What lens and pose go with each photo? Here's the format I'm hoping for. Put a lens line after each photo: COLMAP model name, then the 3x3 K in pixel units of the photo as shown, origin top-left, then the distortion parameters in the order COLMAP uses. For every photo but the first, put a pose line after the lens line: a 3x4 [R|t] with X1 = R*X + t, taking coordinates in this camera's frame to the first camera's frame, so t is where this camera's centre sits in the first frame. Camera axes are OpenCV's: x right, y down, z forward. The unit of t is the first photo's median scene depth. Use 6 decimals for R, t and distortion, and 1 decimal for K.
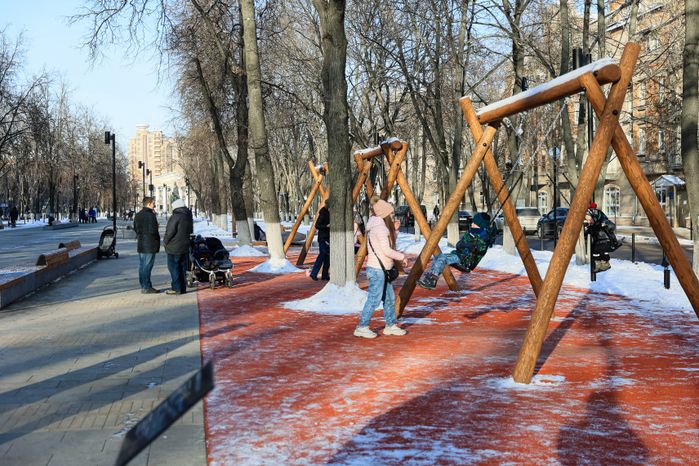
lens RADIAL K [[908.9, 0, 349.5], [0, 908.9, 233.0], [0, 0, 1]] dist [0.000751, 0.001280]
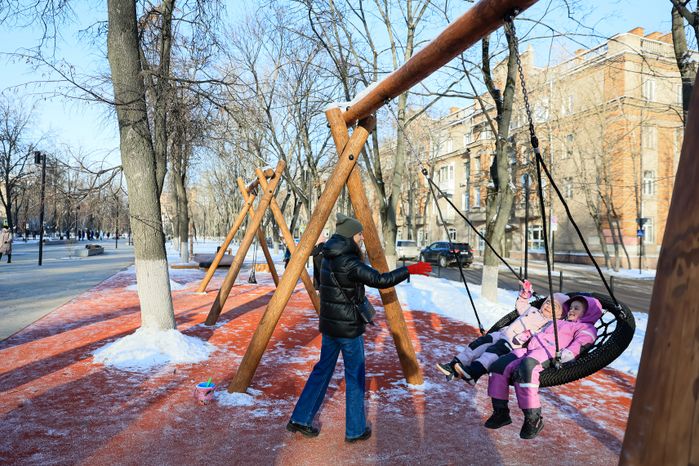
lens RADIAL K [[464.3, 0, 350.5], [0, 464.3, 229.2], [0, 0, 1]] dist [-0.002224, -0.000555]
pose [[0.984827, 0.038037, 0.169317, -0.010903], [-0.030211, 0.998363, -0.048559, -0.011931], [-0.170887, 0.042707, 0.984365, 0.442371]]
